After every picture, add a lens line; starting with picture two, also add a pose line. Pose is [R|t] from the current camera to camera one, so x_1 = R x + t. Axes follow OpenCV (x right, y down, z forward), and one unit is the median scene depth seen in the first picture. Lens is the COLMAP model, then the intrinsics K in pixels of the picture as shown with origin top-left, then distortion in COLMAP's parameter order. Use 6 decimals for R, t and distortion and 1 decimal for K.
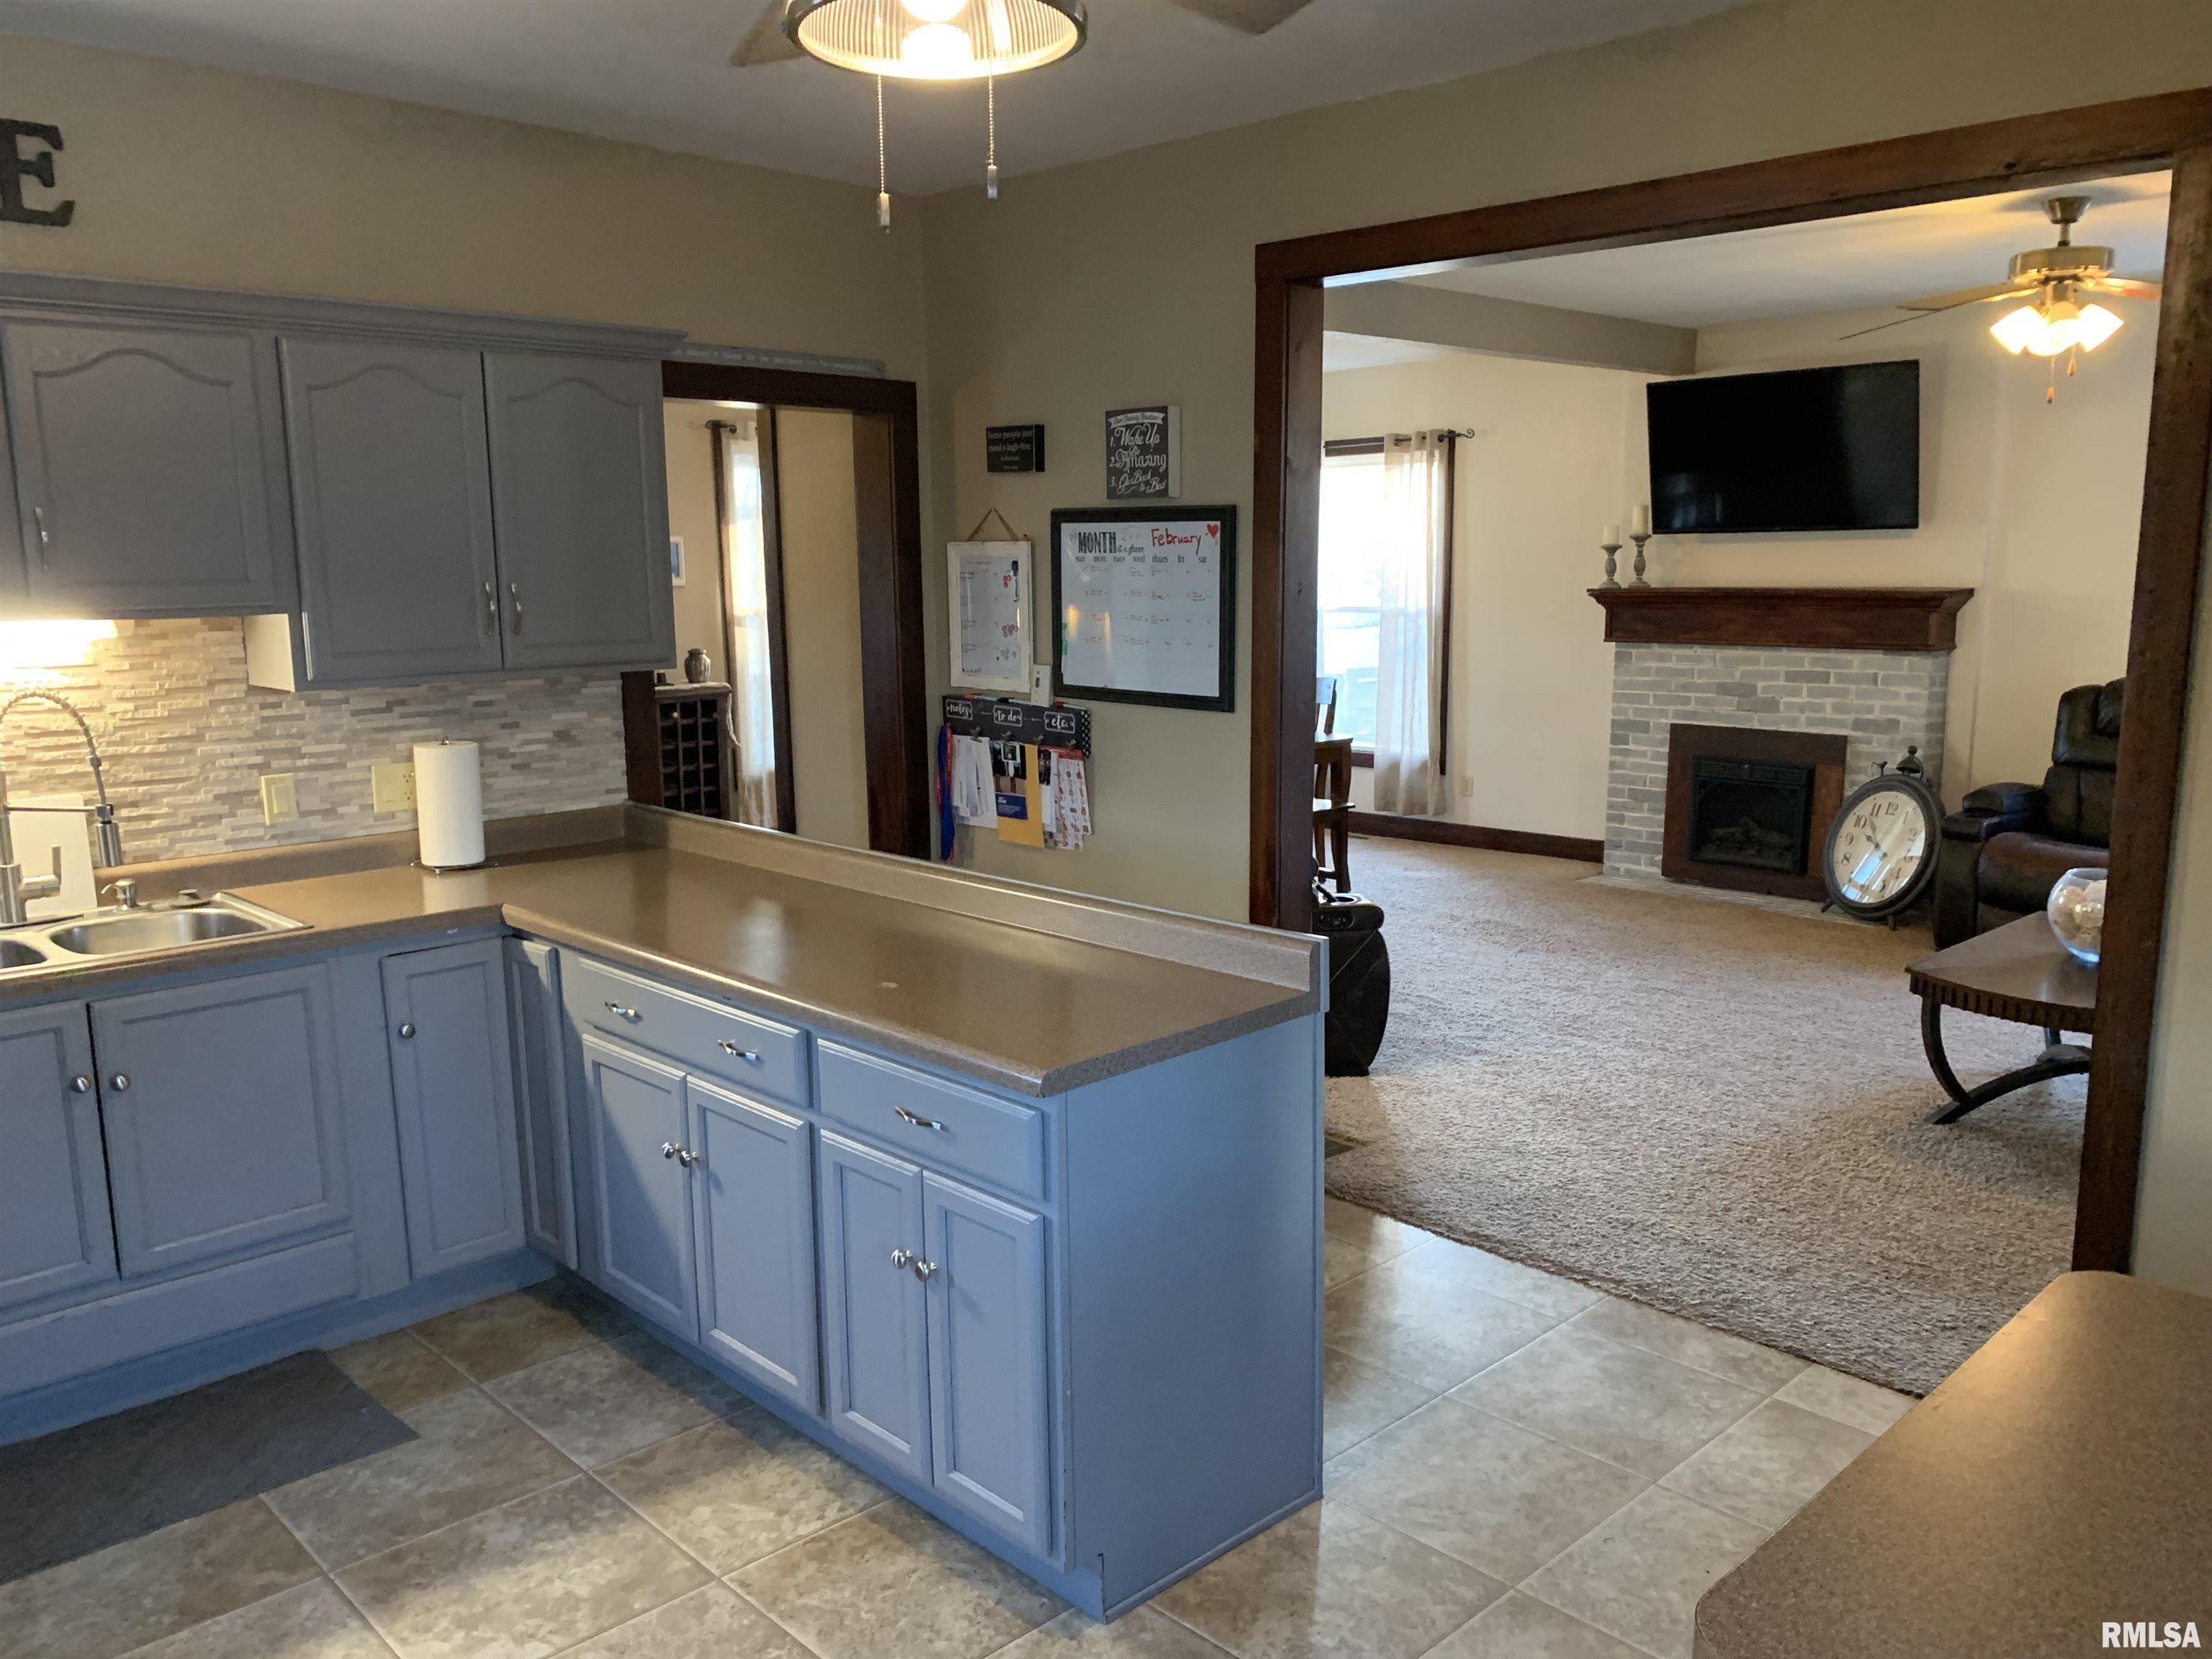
lens RADIAL K [[1691.6, 0, 1110.6], [0, 1691.6, 836.2], [0, 0, 1]] dist [0.056715, -0.080228]
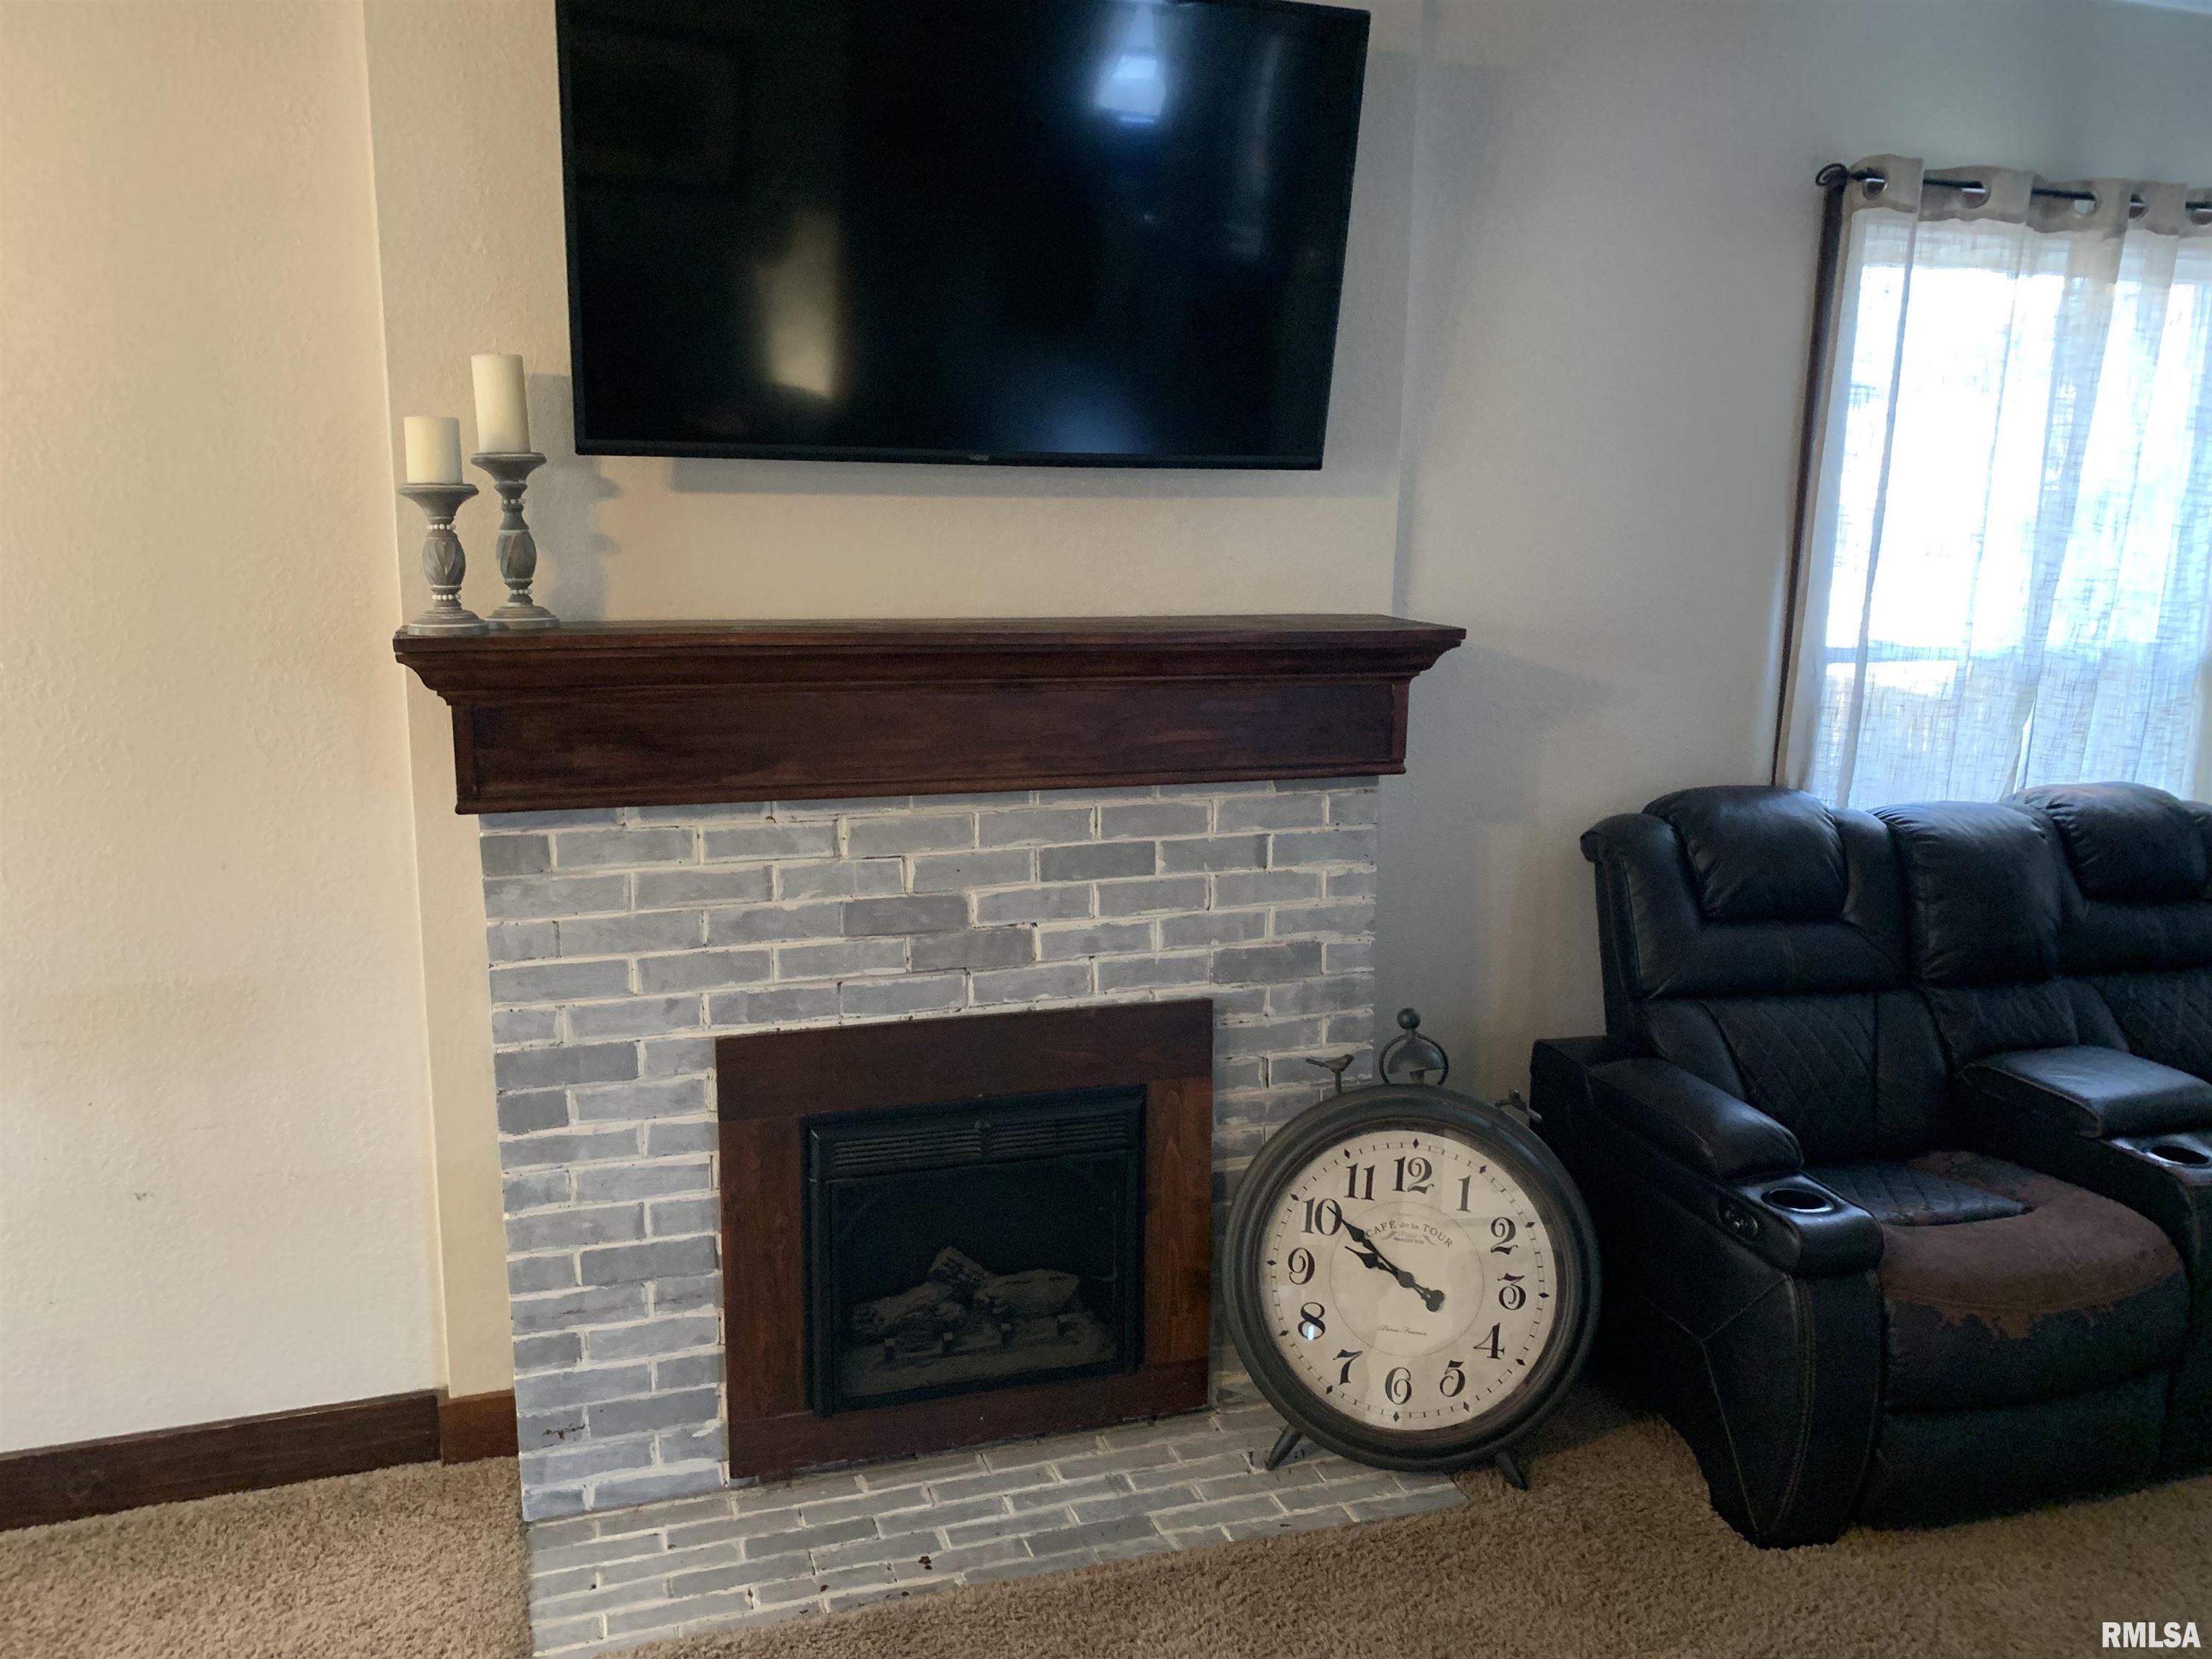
lens RADIAL K [[1691.6, 0, 1140.3], [0, 1691.6, 834.6], [0, 0, 1]] dist [0.056715, -0.080228]
pose [[0.426122, -0.155089, 0.891273, 0.078064], [0.130174, 0.985455, 0.109240, -0.130296], [-0.895251, 0.069471, 0.440113, 0.778622]]
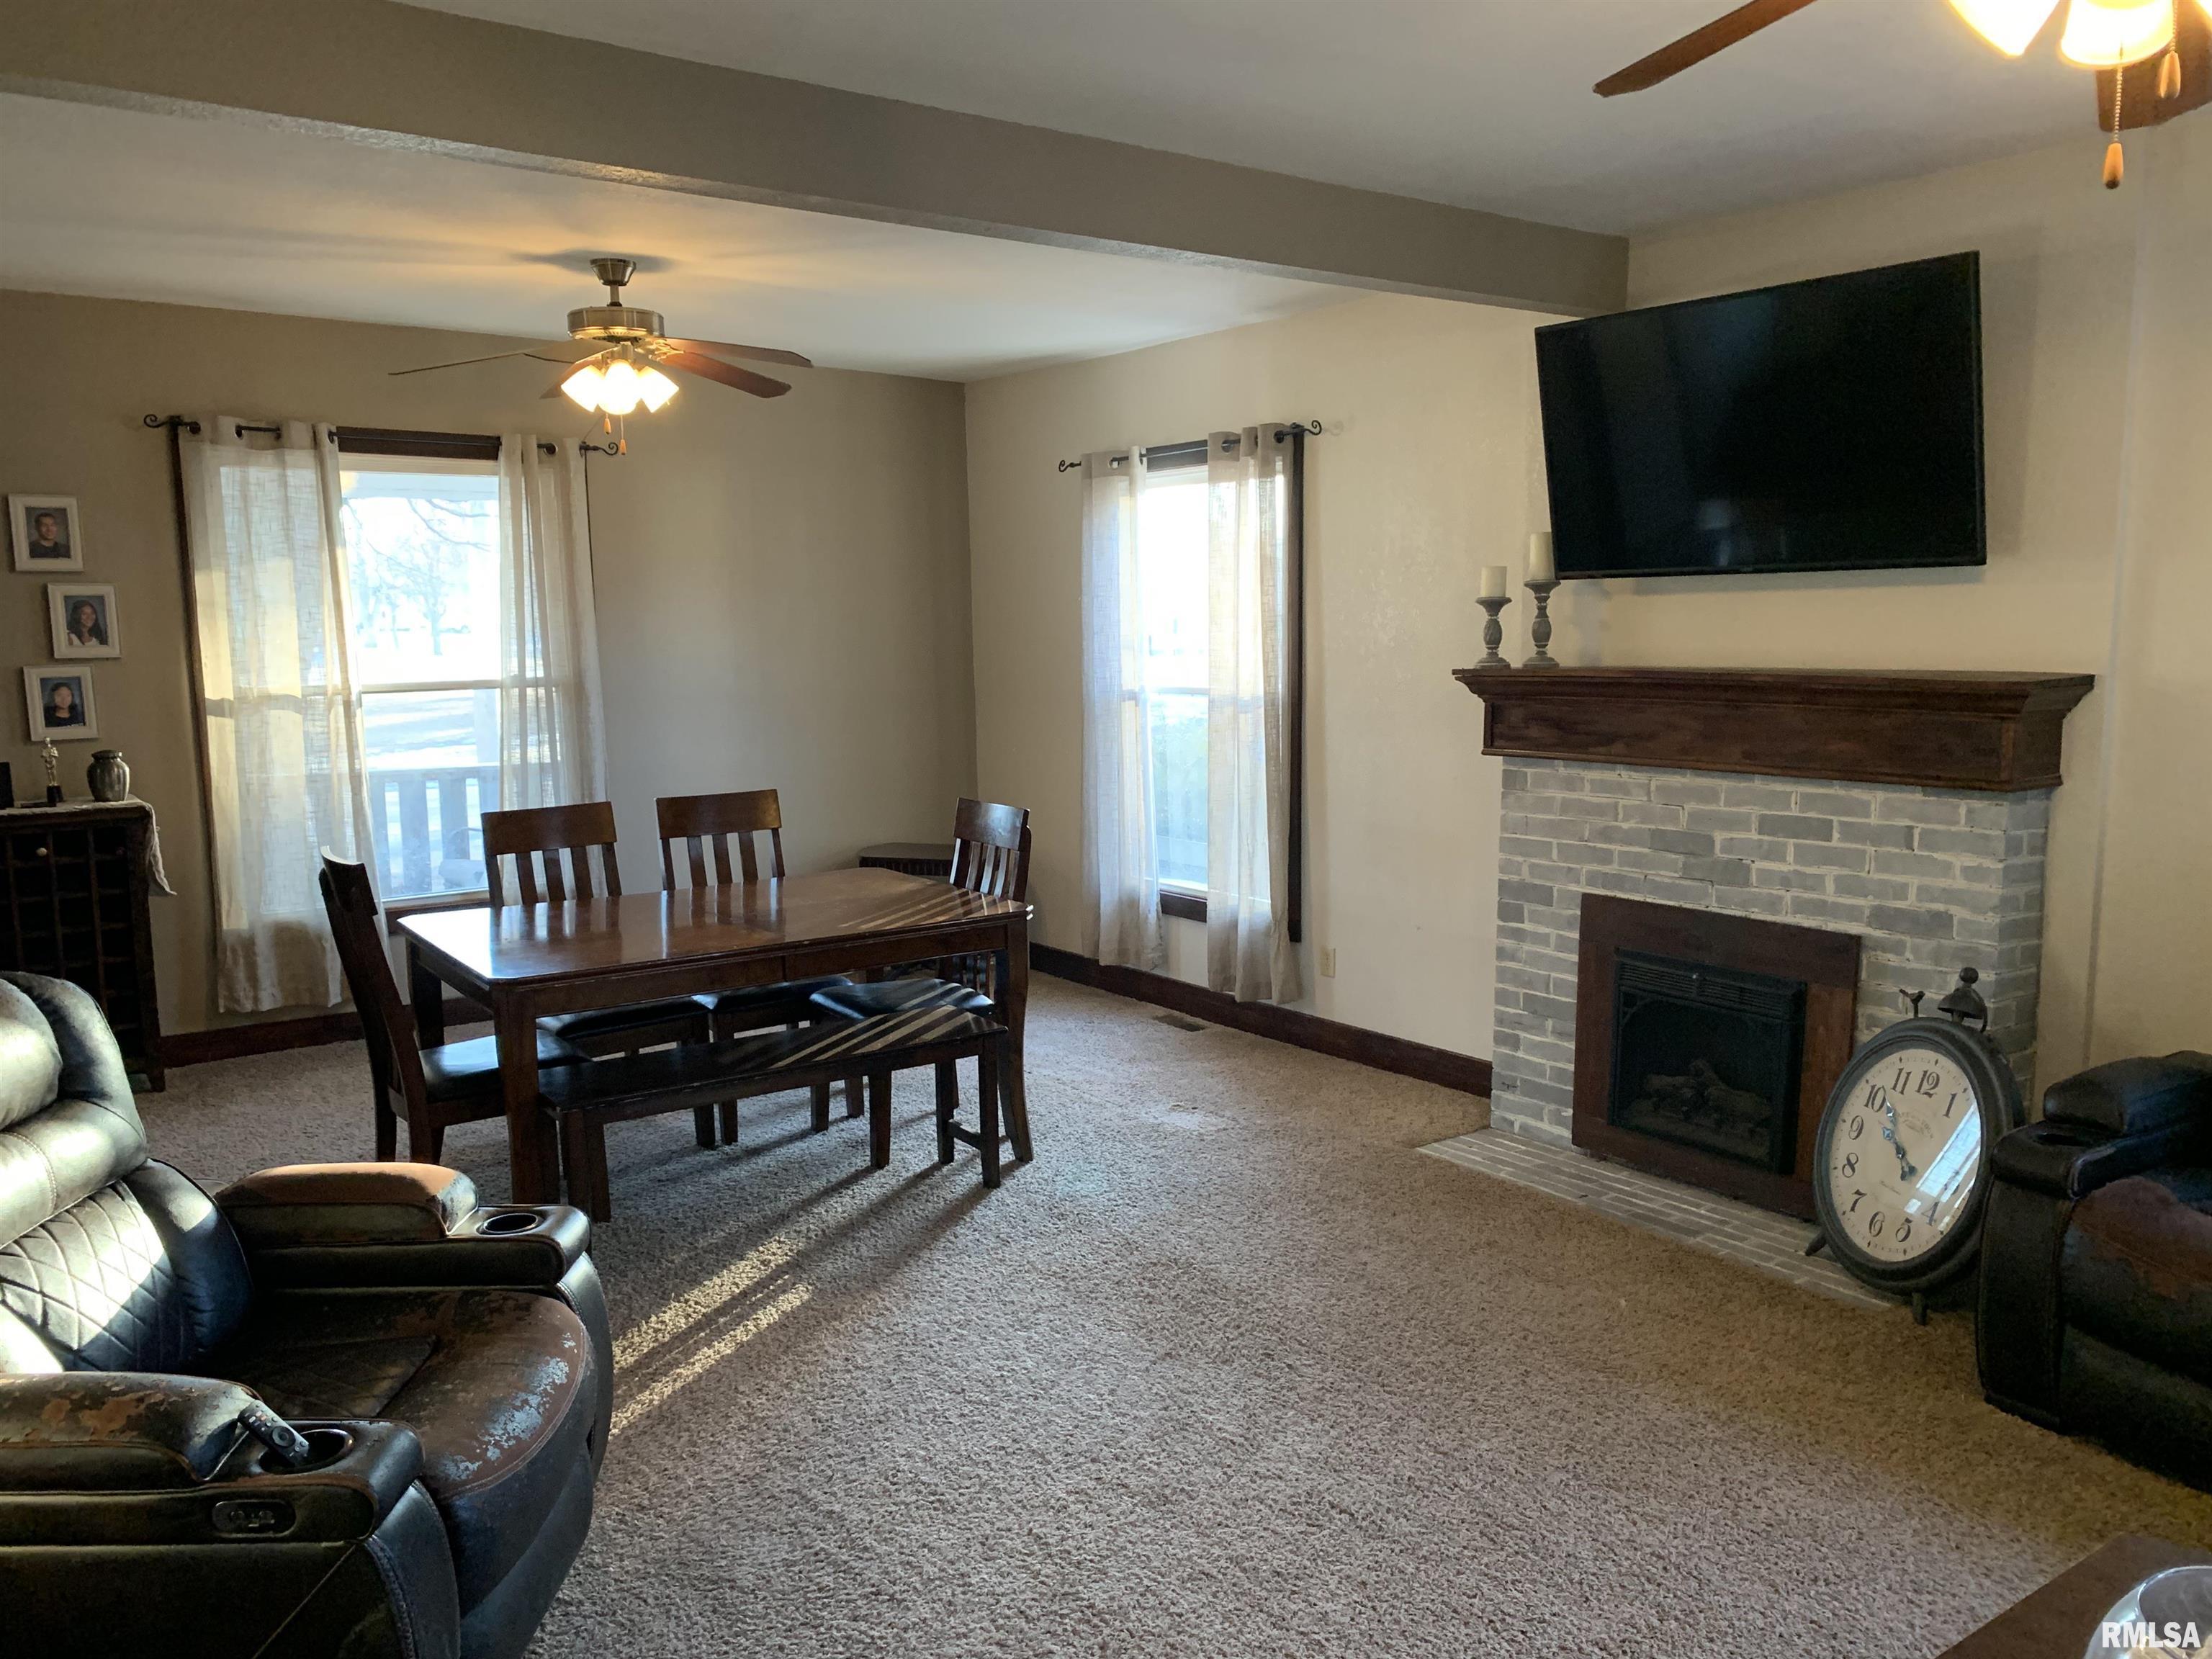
lens RADIAL K [[1691.6, 0, 1117.6], [0, 1691.6, 840.7], [0, 0, 1]] dist [0.056715, -0.080228]
pose [[0.992736, 0.016611, -0.119161, 0.237203], [-0.020417, 0.999317, -0.030796, -0.062859], [0.118568, 0.033005, 0.992397, 0.384342]]
